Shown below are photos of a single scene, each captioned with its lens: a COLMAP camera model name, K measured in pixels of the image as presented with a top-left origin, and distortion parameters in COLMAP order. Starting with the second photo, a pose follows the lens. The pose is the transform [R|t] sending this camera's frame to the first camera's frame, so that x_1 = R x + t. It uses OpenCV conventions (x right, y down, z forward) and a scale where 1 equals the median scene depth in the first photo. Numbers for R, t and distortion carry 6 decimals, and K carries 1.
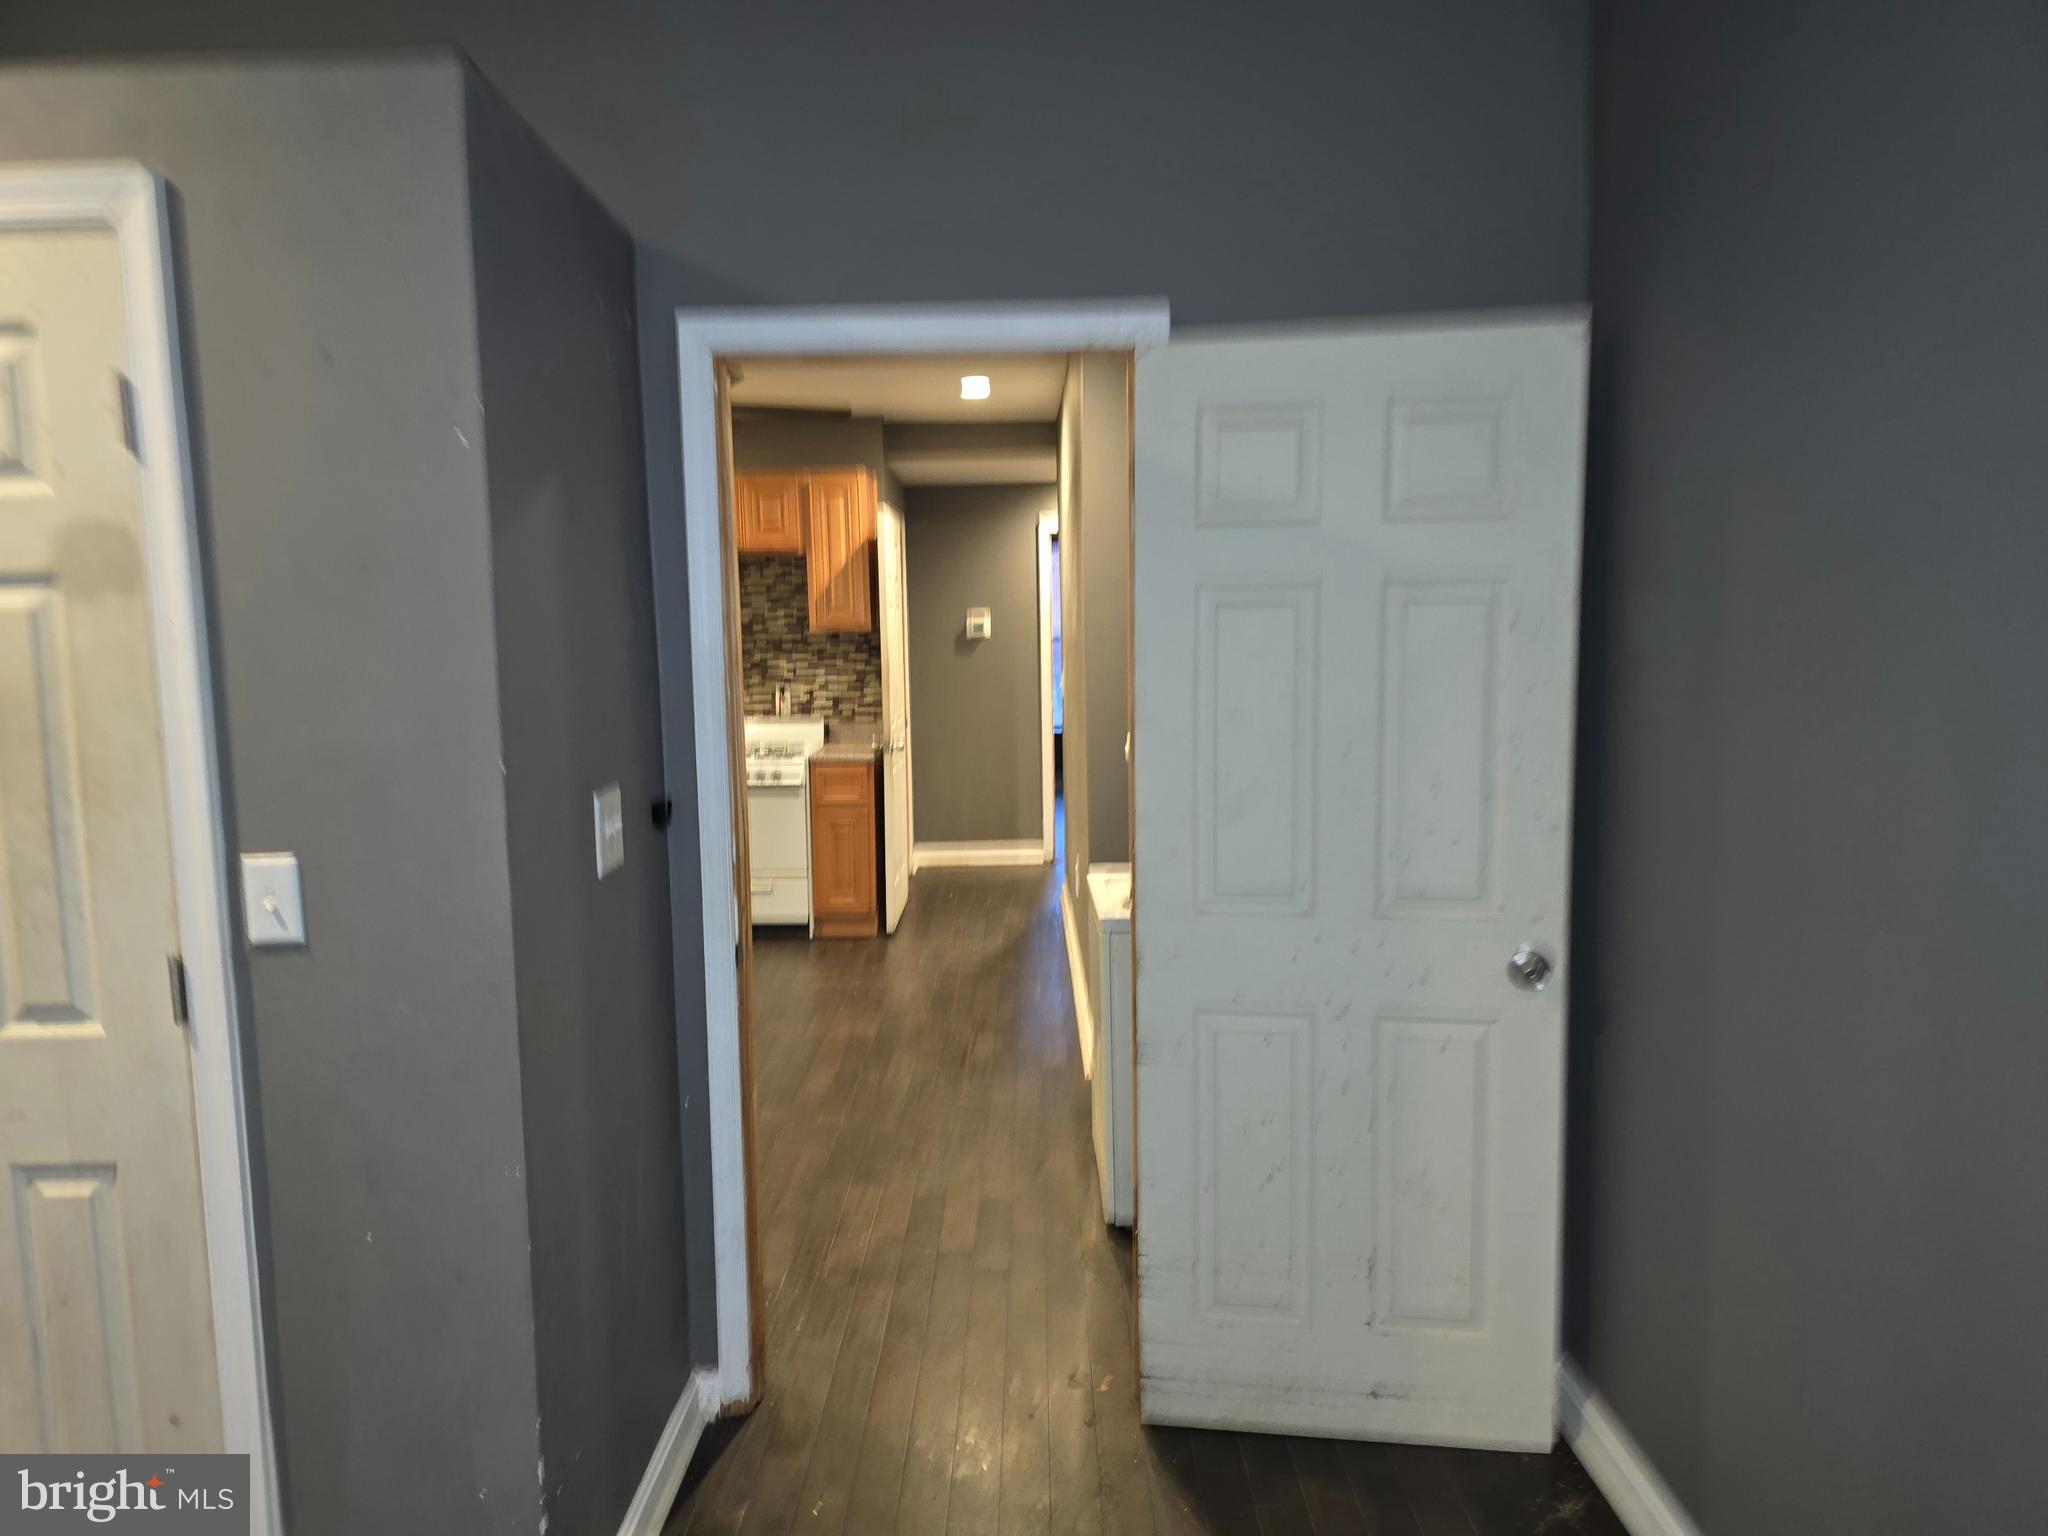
lens RADIAL K [[1372.4, 0, 1012.9], [0, 1372.4, 780.0], [0, 0, 1]] dist [0.061685, -0.059189]
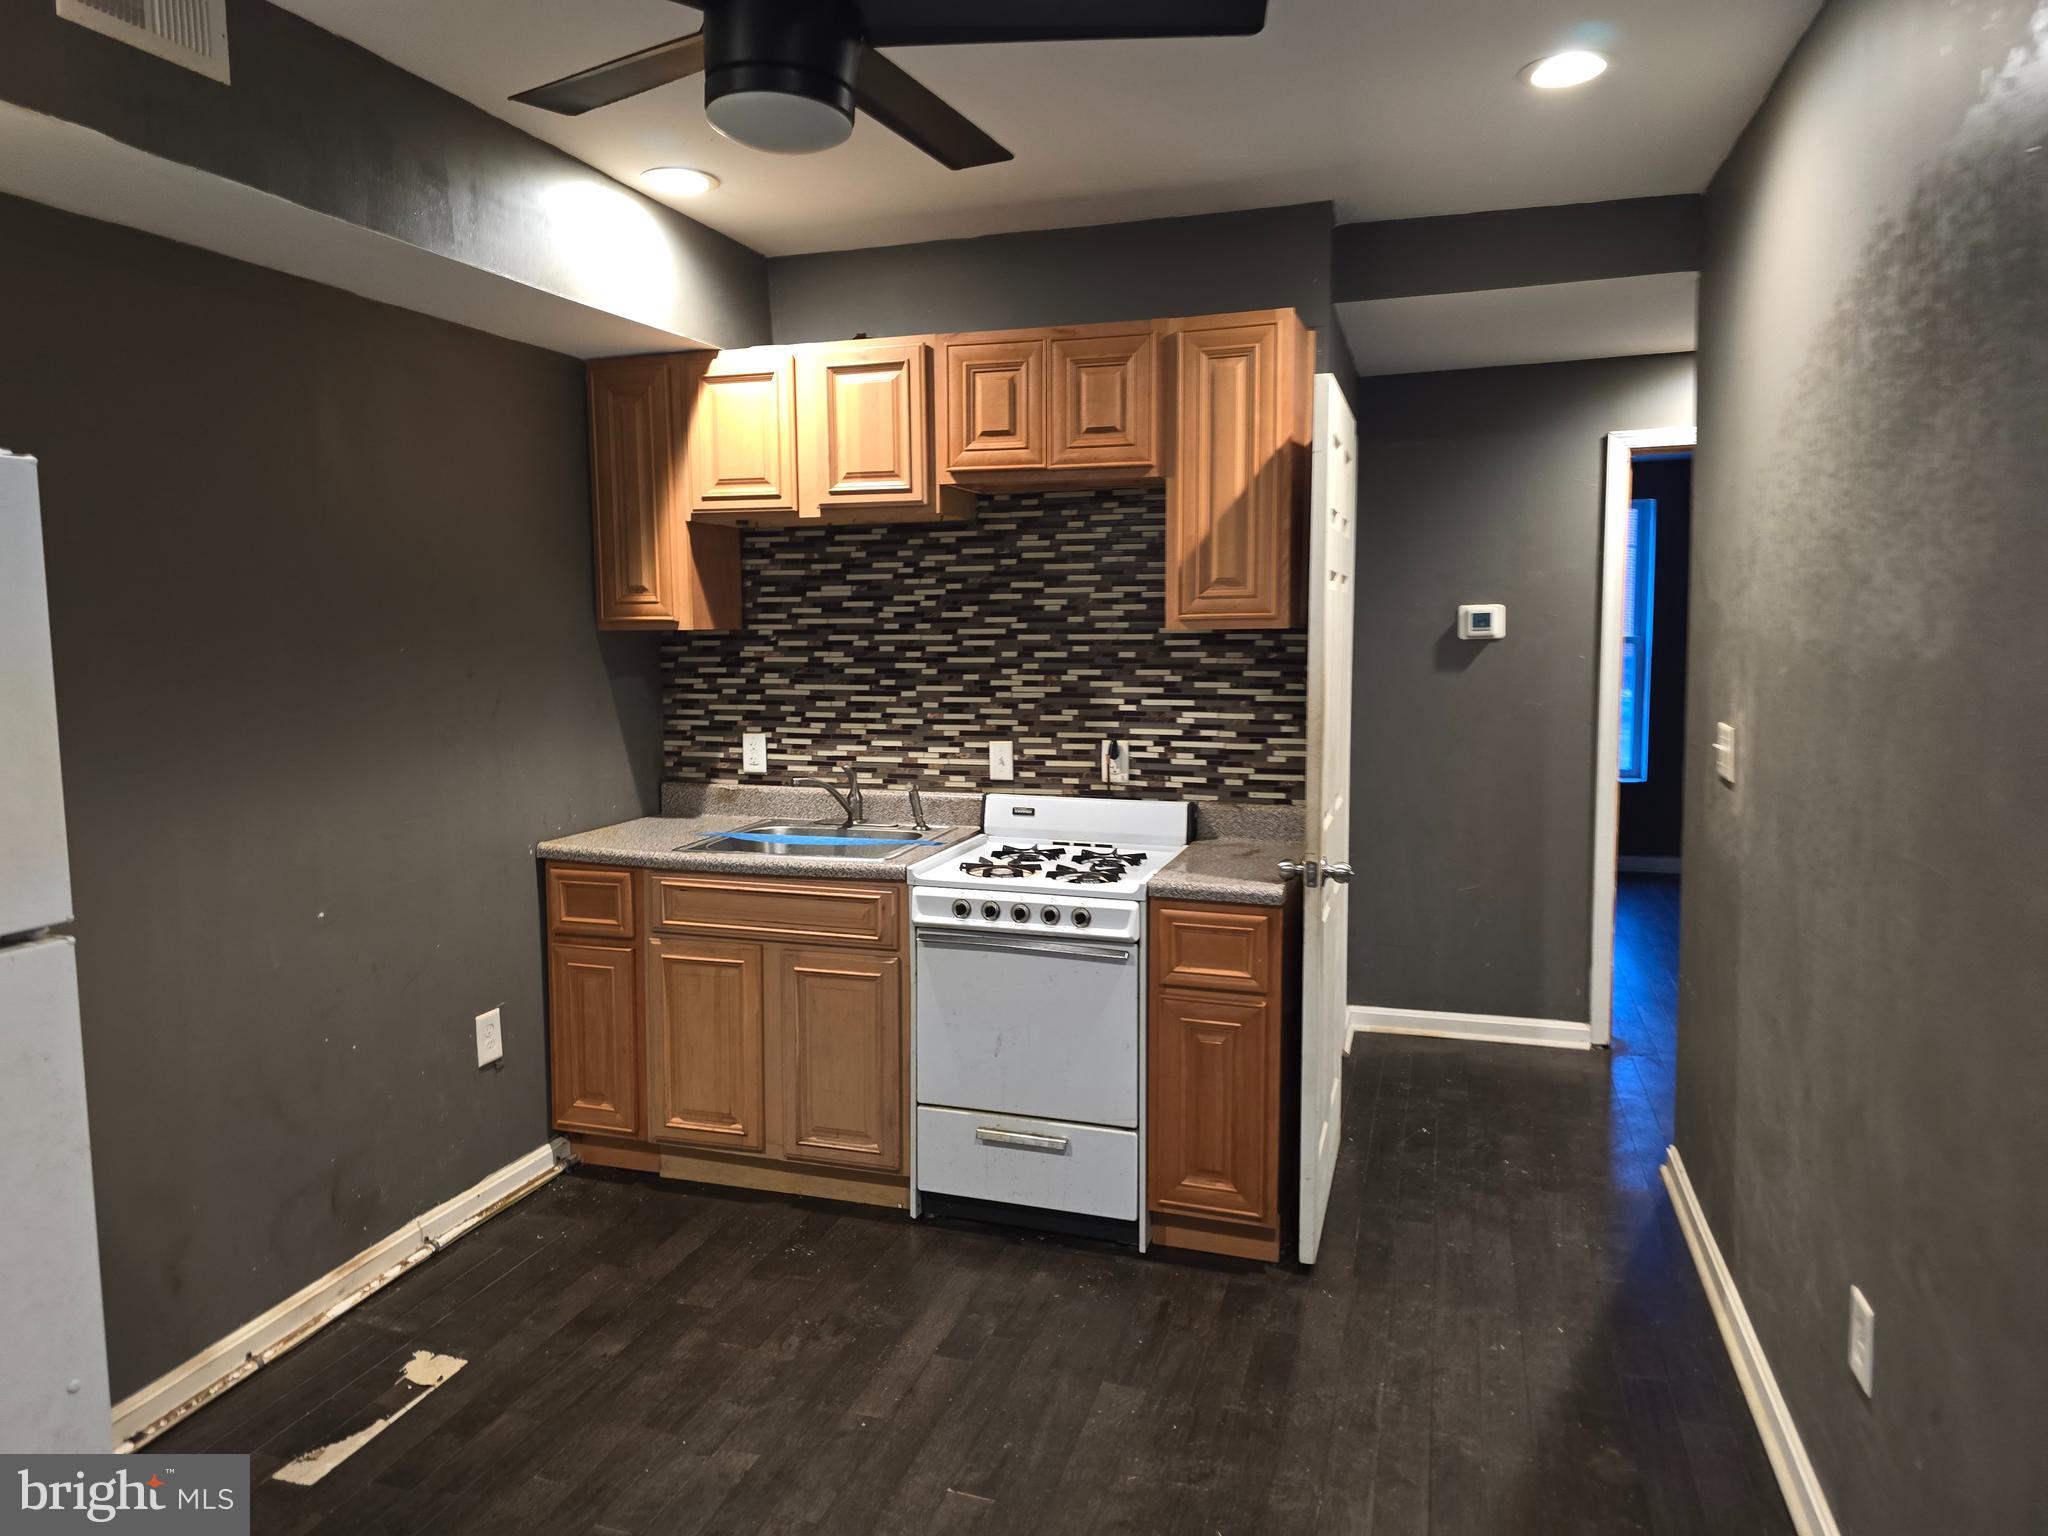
lens RADIAL K [[1372.4, 0, 975.4], [0, 1372.4, 763.0], [0, 0, 1]] dist [0.061685, -0.059189]
pose [[0.949154, 0.037462, -0.312577, -0.061808], [-0.039917, 0.999202, -0.001459, -0.062833], [0.312273, 0.013862, 0.949891, 0.571885]]
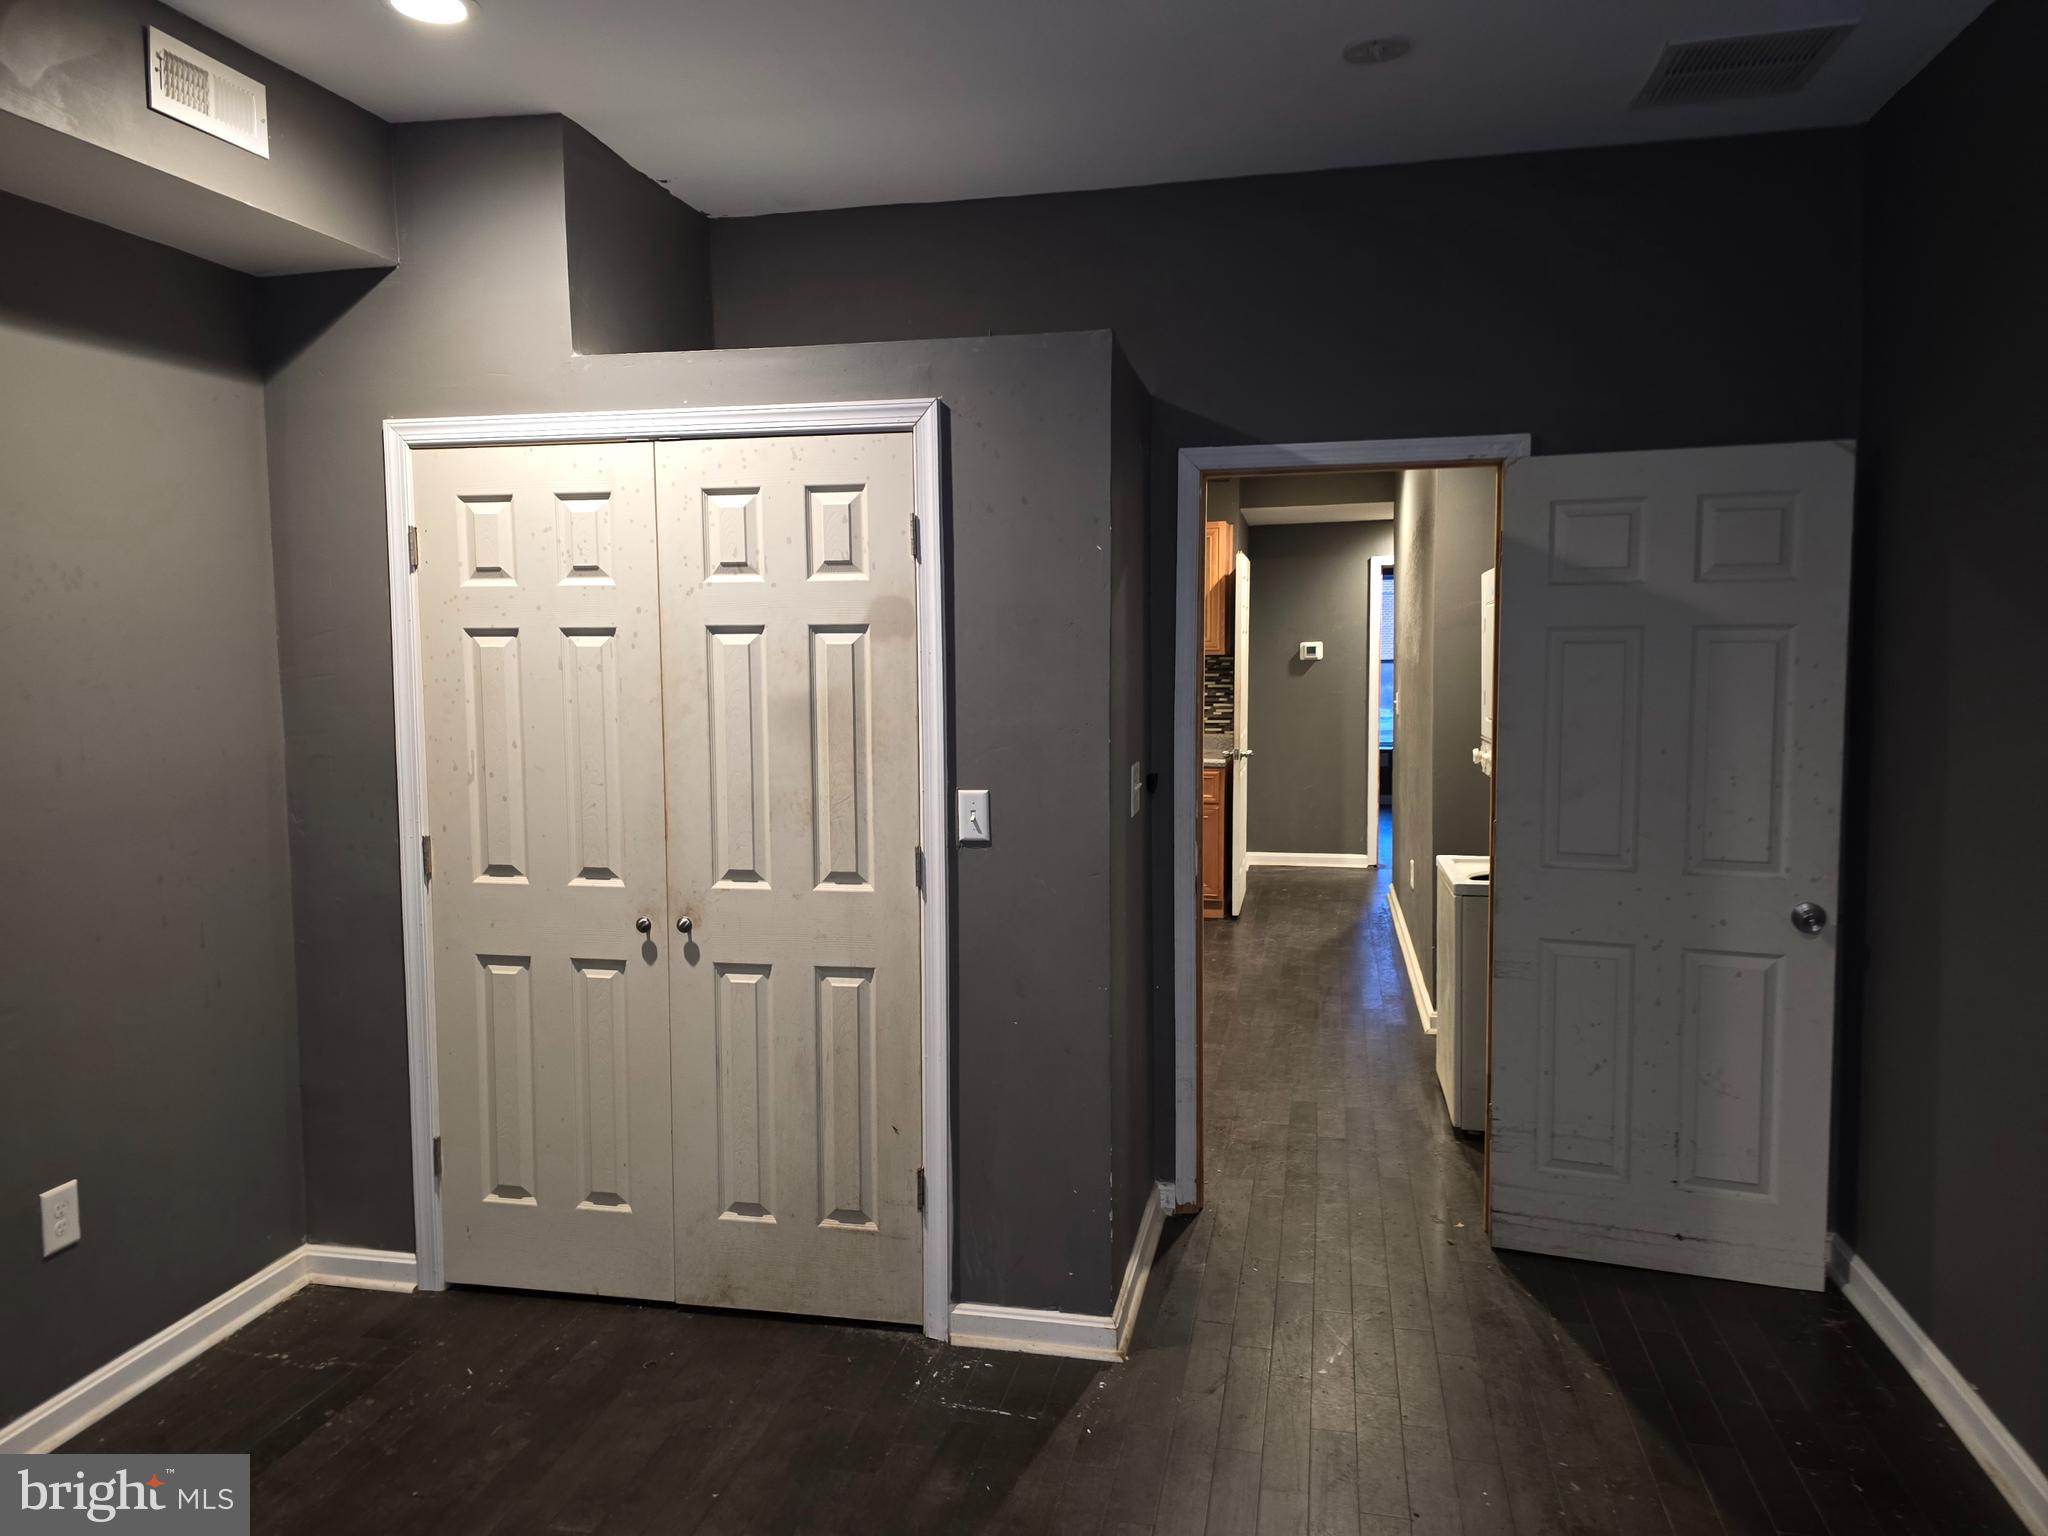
lens RADIAL K [[1372.4, 0, 1026.5], [0, 1372.4, 746.4], [0, 0, 1]] dist [0.061685, -0.059189]
pose [[0.979546, 0.024049, -0.199777, -0.038636], [-0.031571, 0.998904, -0.034549, 0.016397], [0.198728, 0.040149, 0.979232, -0.180473]]
